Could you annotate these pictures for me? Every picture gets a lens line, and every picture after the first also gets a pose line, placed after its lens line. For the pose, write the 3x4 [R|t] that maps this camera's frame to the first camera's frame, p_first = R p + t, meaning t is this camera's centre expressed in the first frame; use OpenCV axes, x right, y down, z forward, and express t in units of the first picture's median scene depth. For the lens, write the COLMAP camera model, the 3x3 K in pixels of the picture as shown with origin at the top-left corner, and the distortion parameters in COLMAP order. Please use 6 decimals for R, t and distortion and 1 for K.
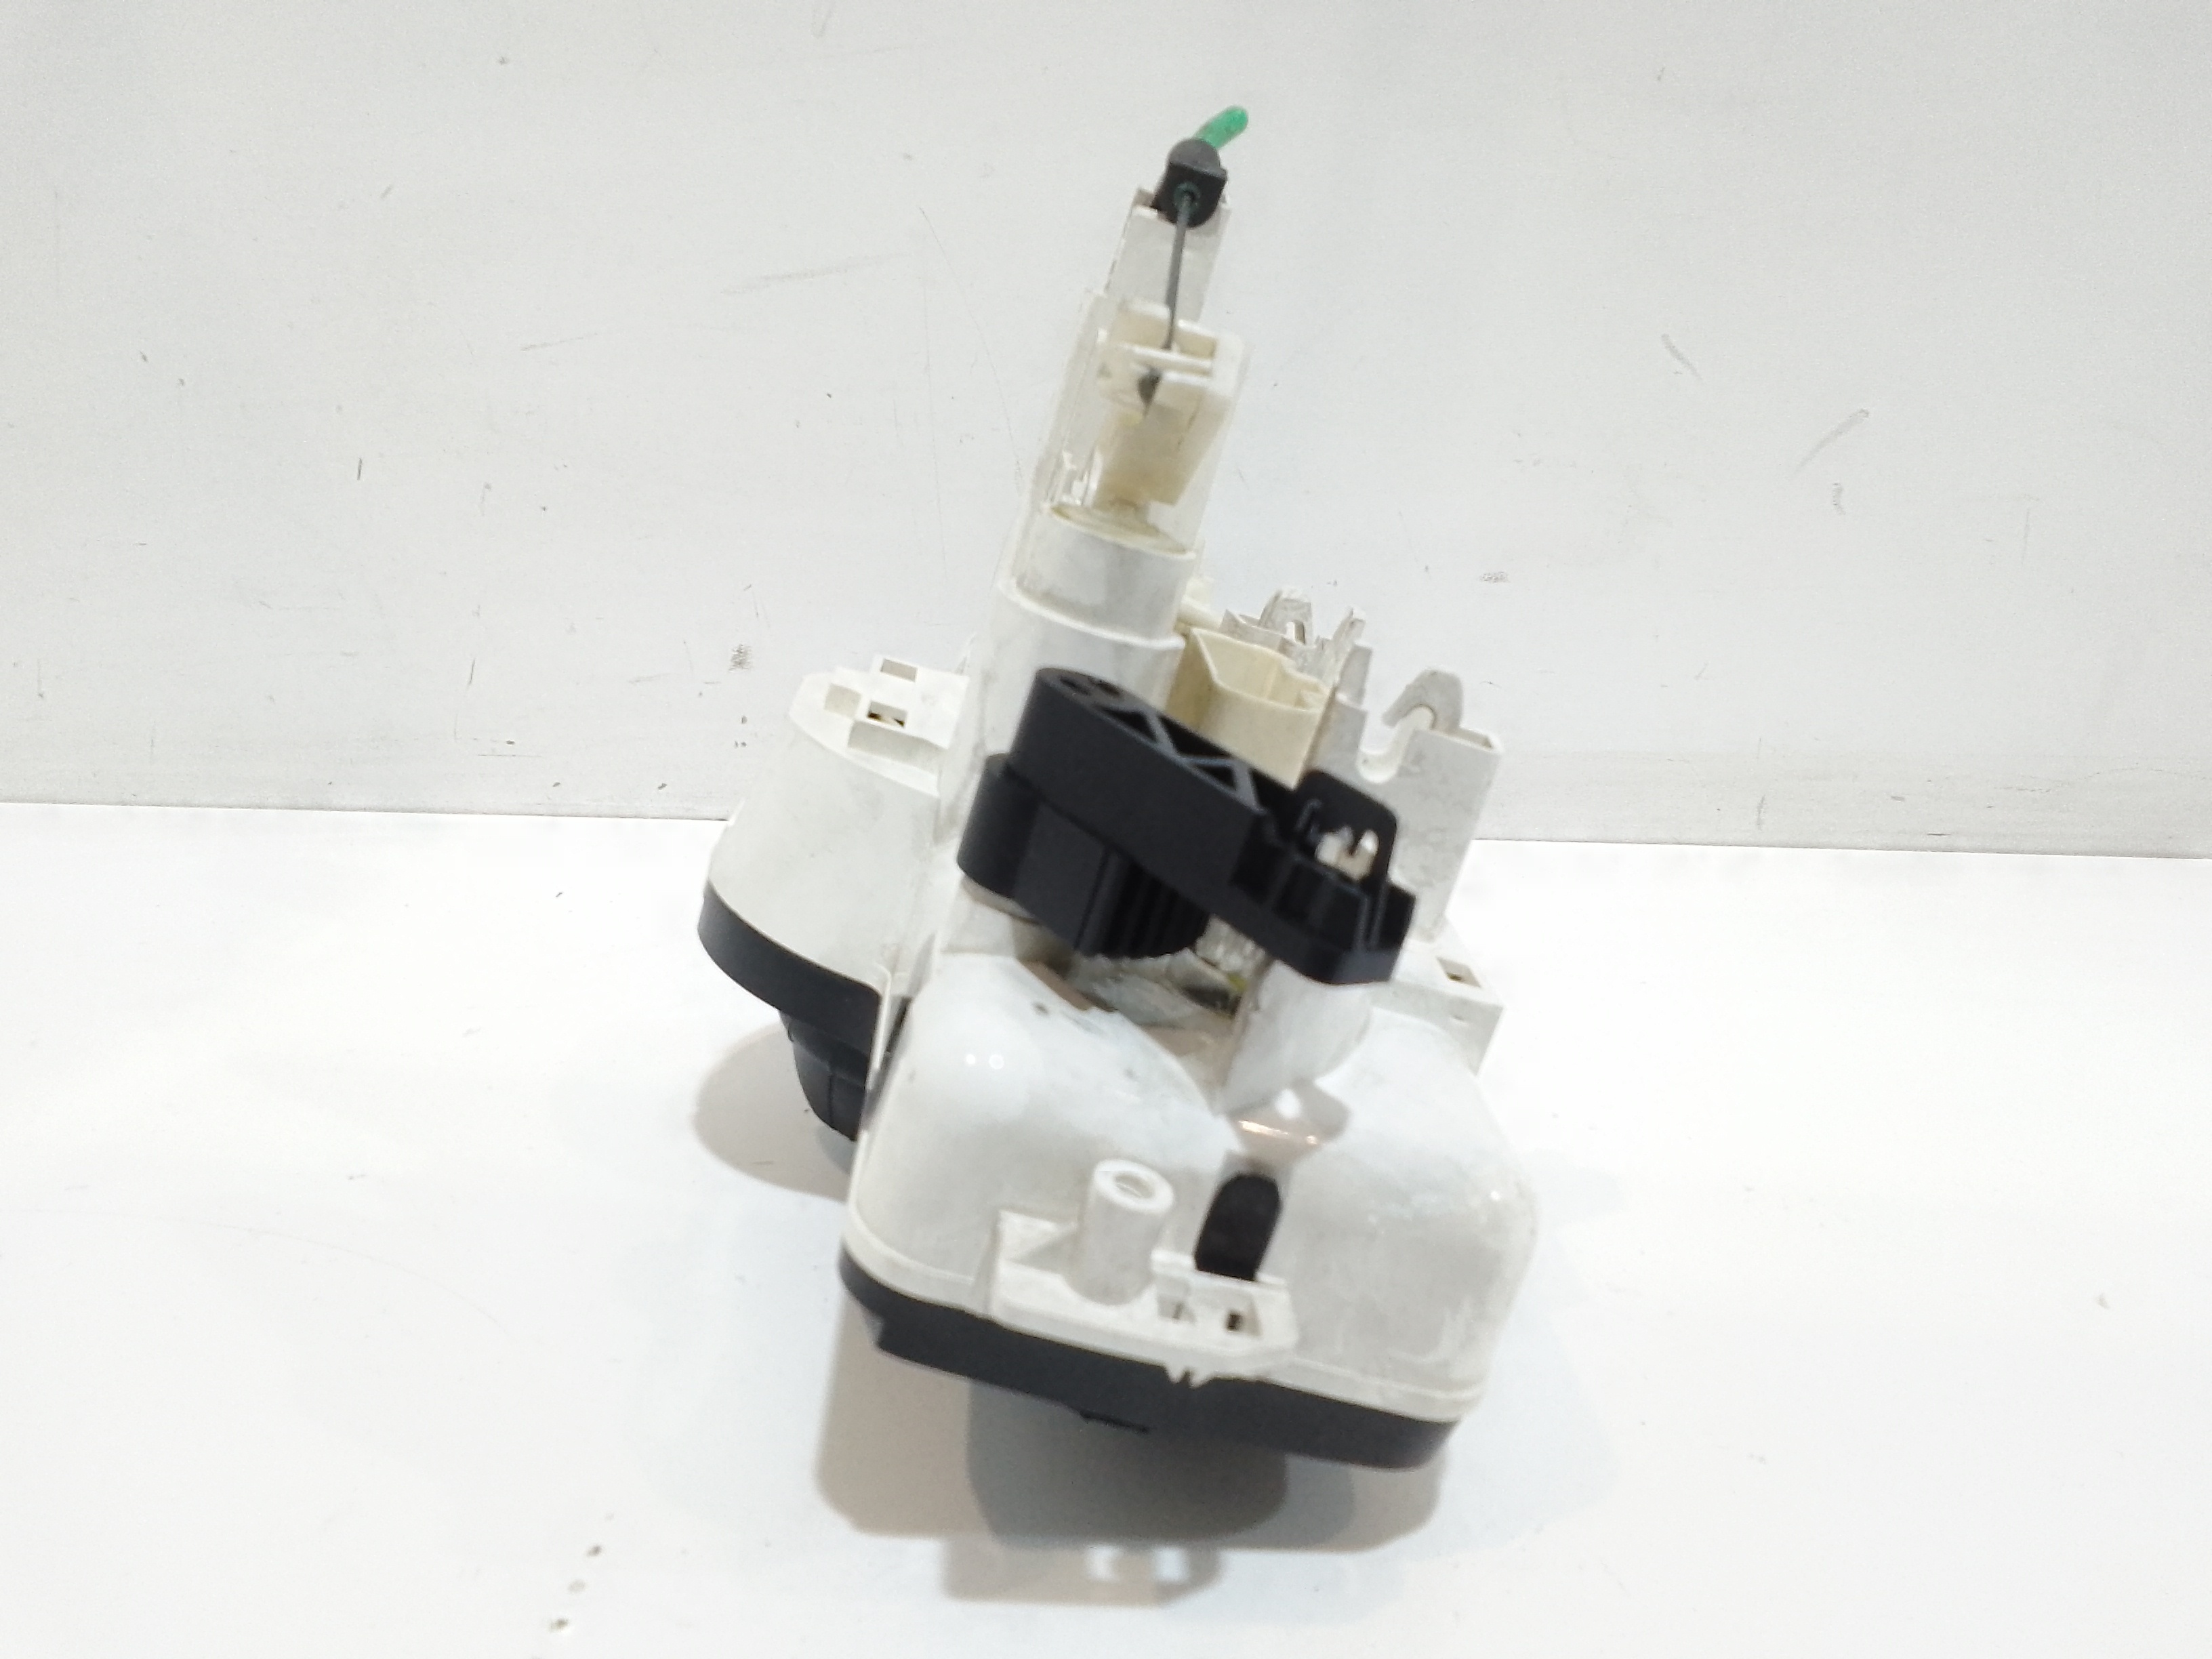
lens RADIAL K [[1713.6, 0, 1116.2], [0, 1713.6, 842.5], [0, 0, 1]] dist [0.055792, -0.100336]
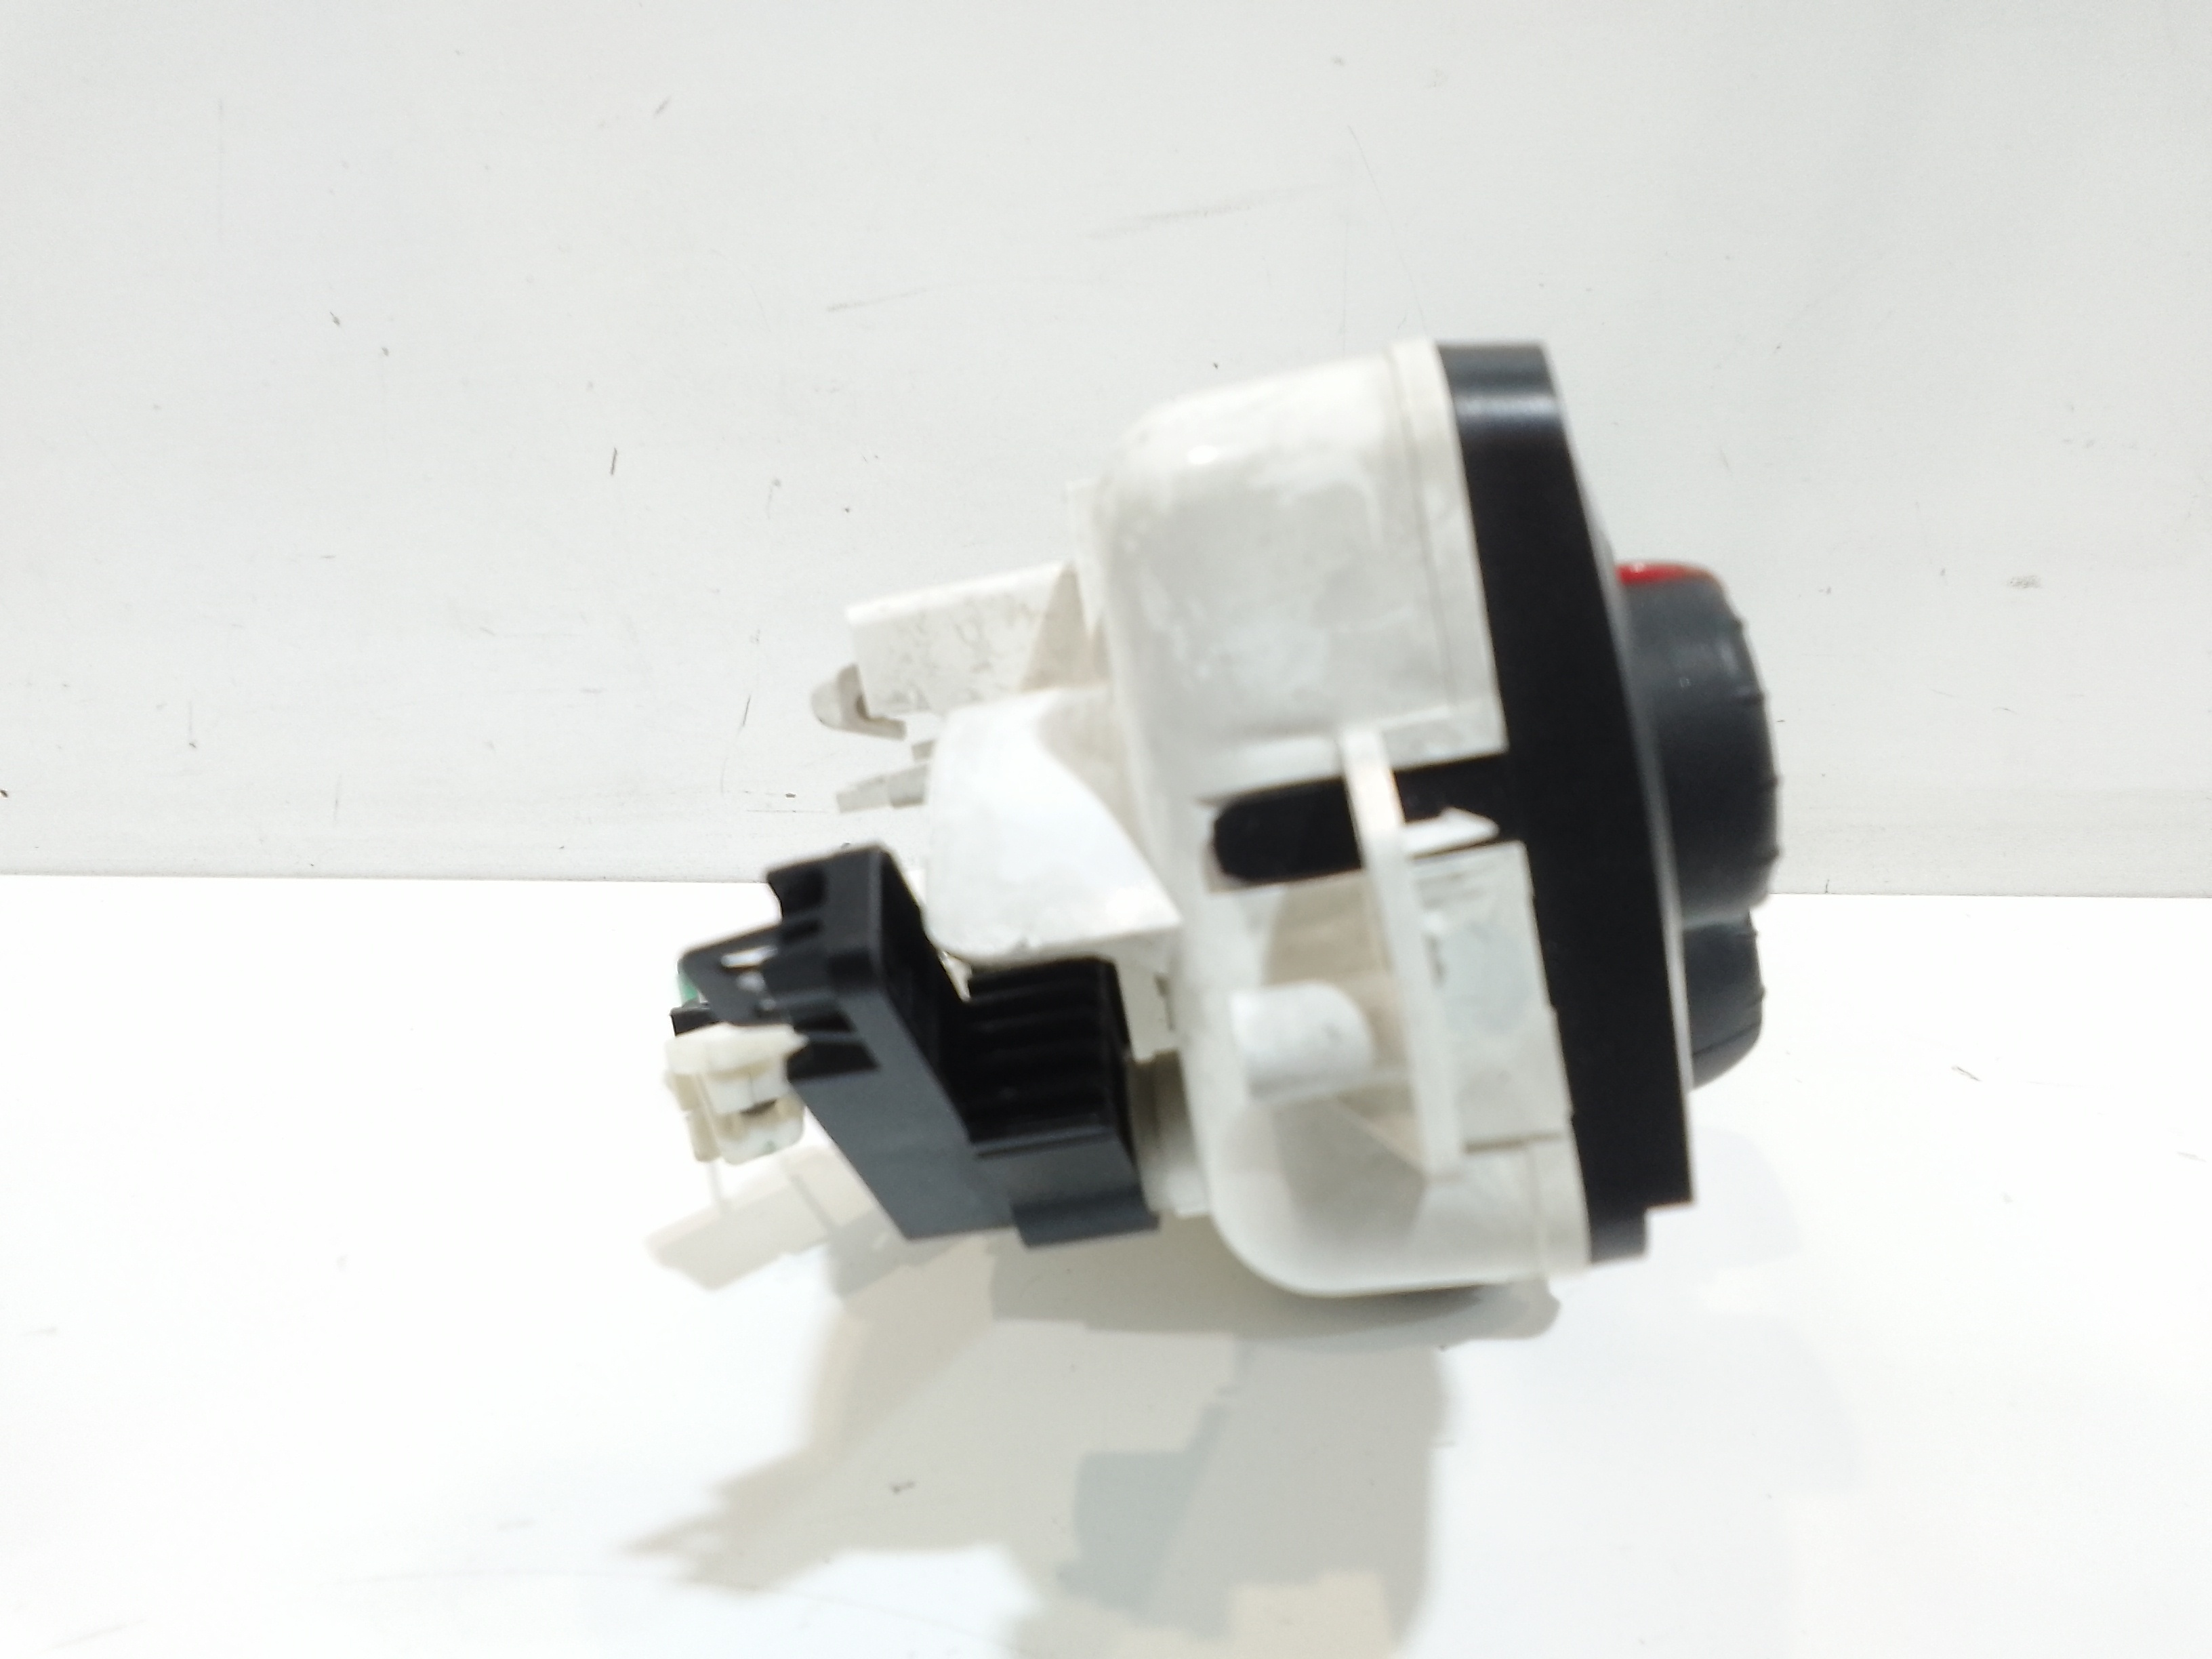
lens RADIAL K [[1713.6, 0, 1103.8], [0, 1713.6, 846.4], [0, 0, 1]] dist [0.055792, -0.100336]
pose [[0.998828, -0.018225, 0.044843, -0.255077], [0.016564, 0.999173, 0.037128, -0.065594], [-0.045483, -0.036341, 0.998304, 0.191685]]
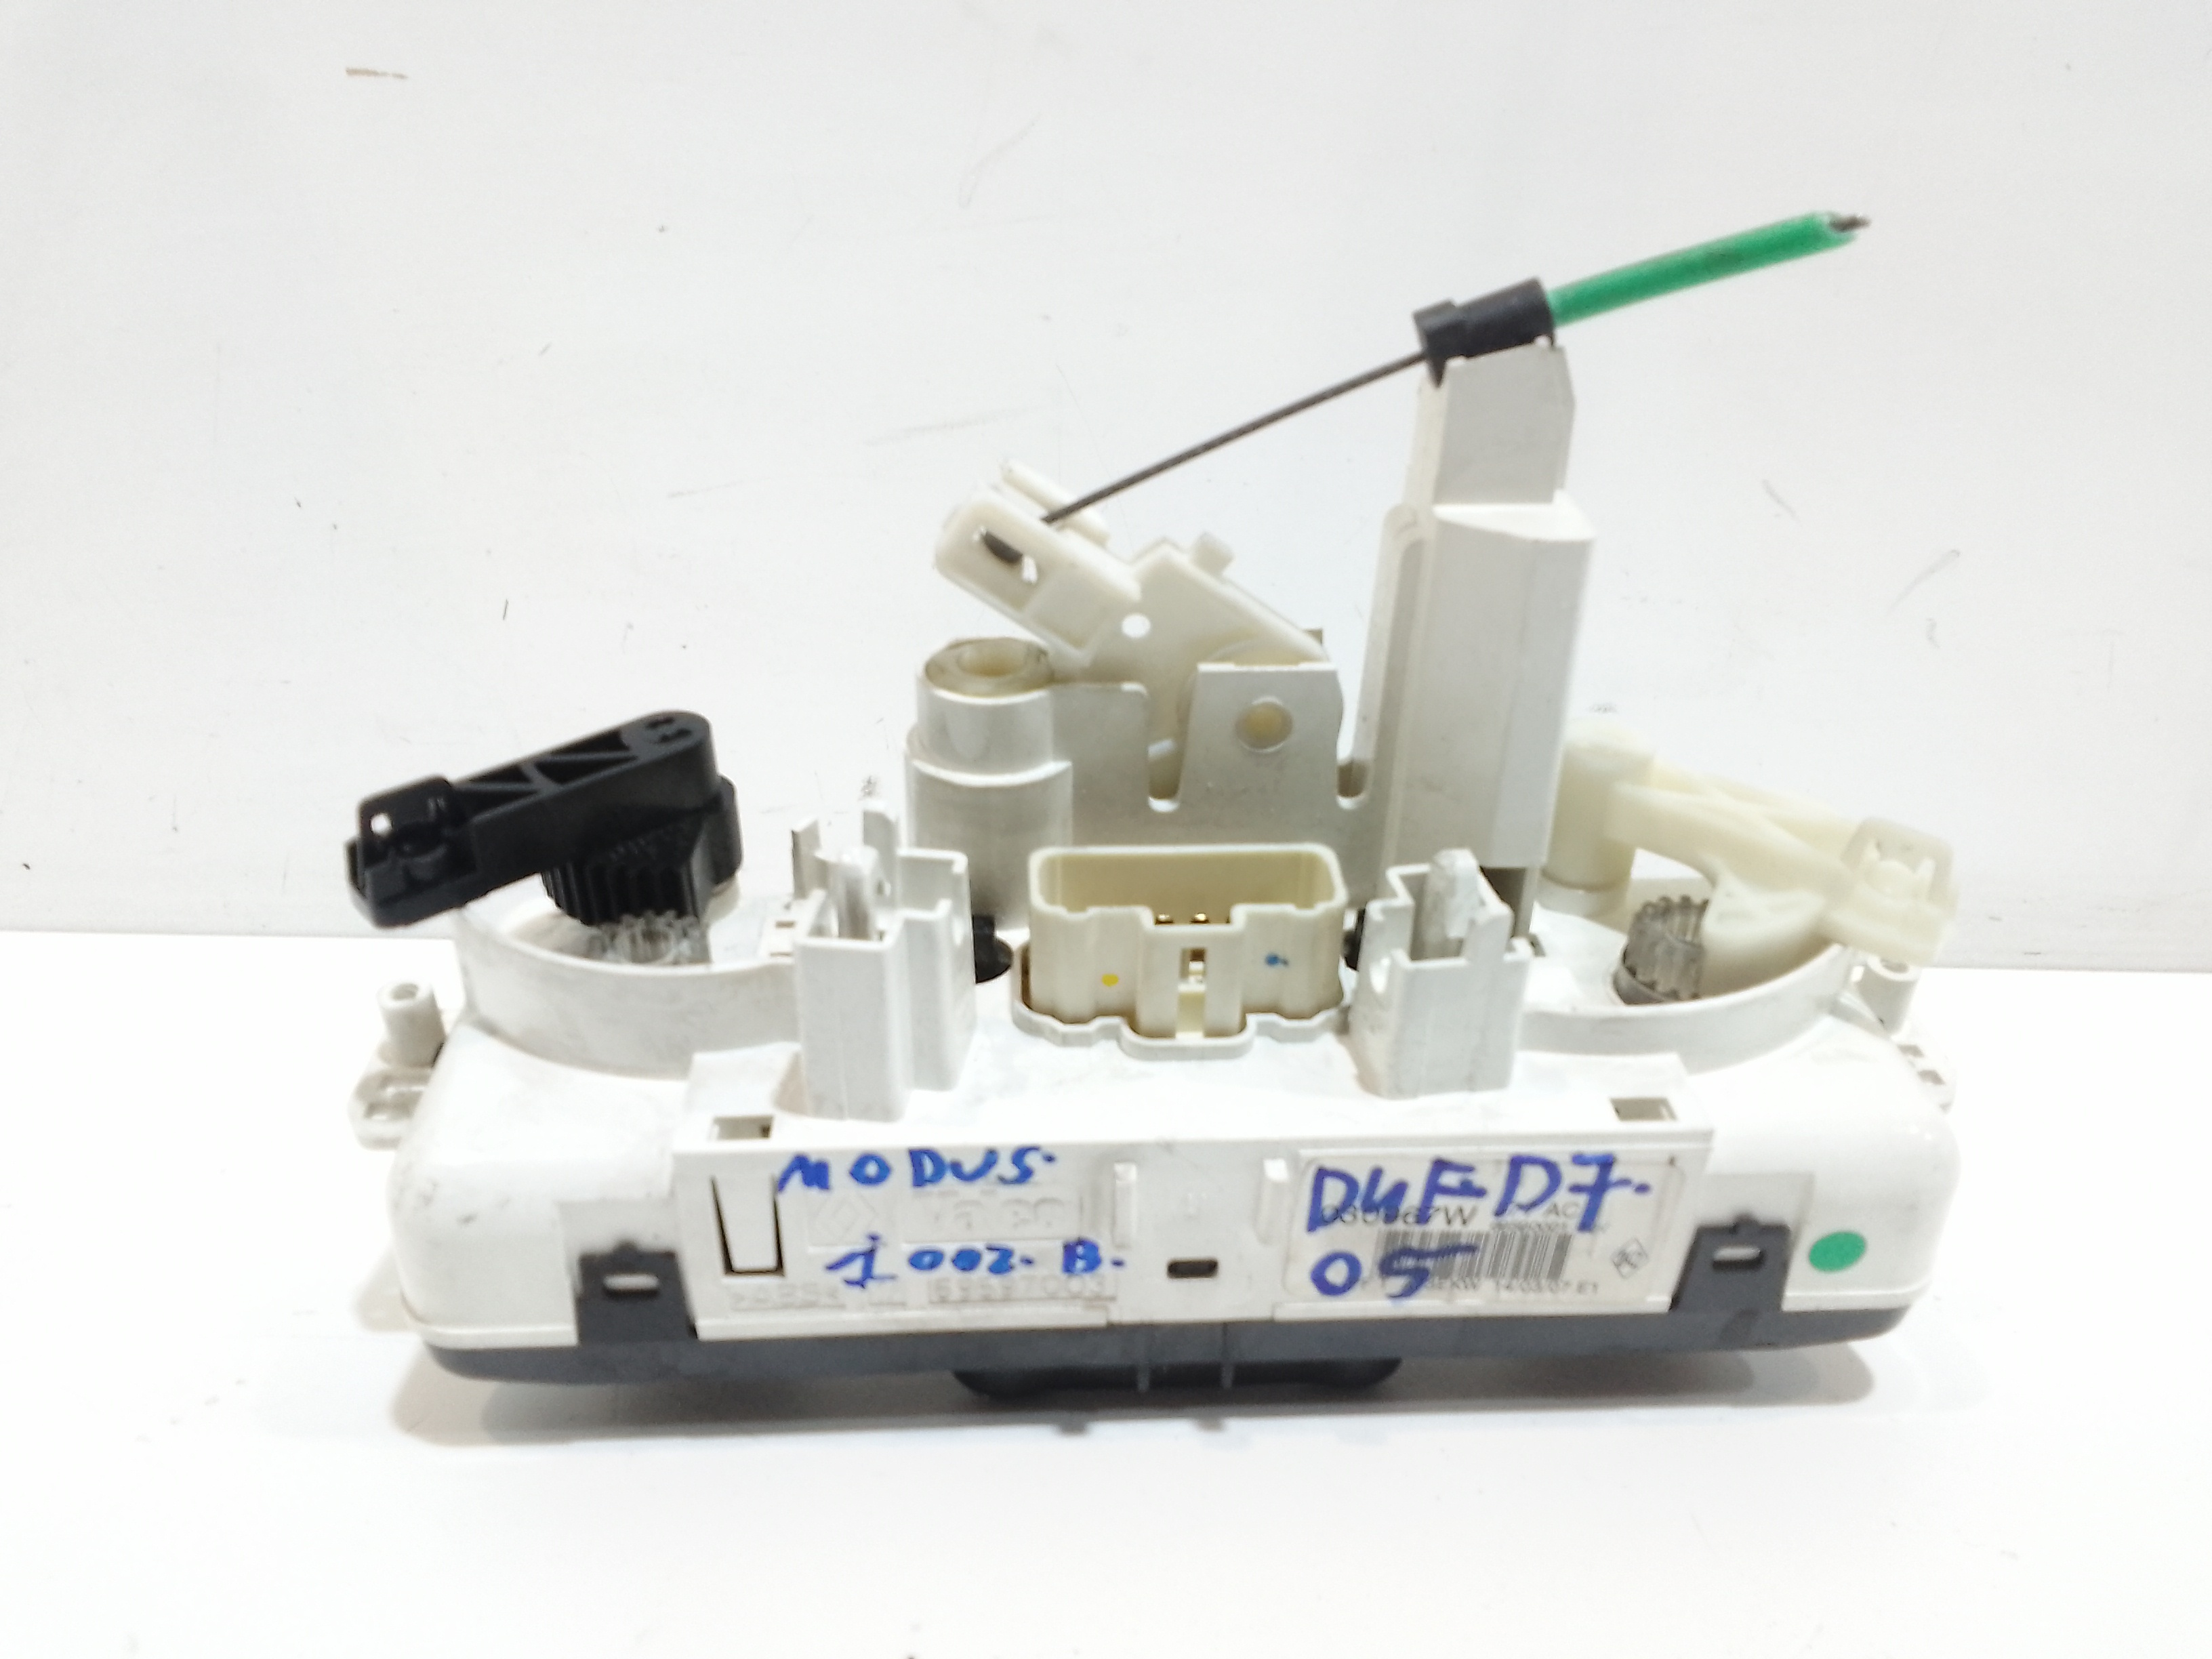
lens RADIAL K [[1713.6, 0, 1112.3], [0, 1713.6, 843.1], [0, 0, 1]] dist [0.055792, -0.100336]
pose [[0.999847, -0.005406, 0.016627, -0.093909], [0.006620, 0.997246, -0.073872, 0.002003], [-0.016182, 0.073971, 0.997129, -0.026877]]
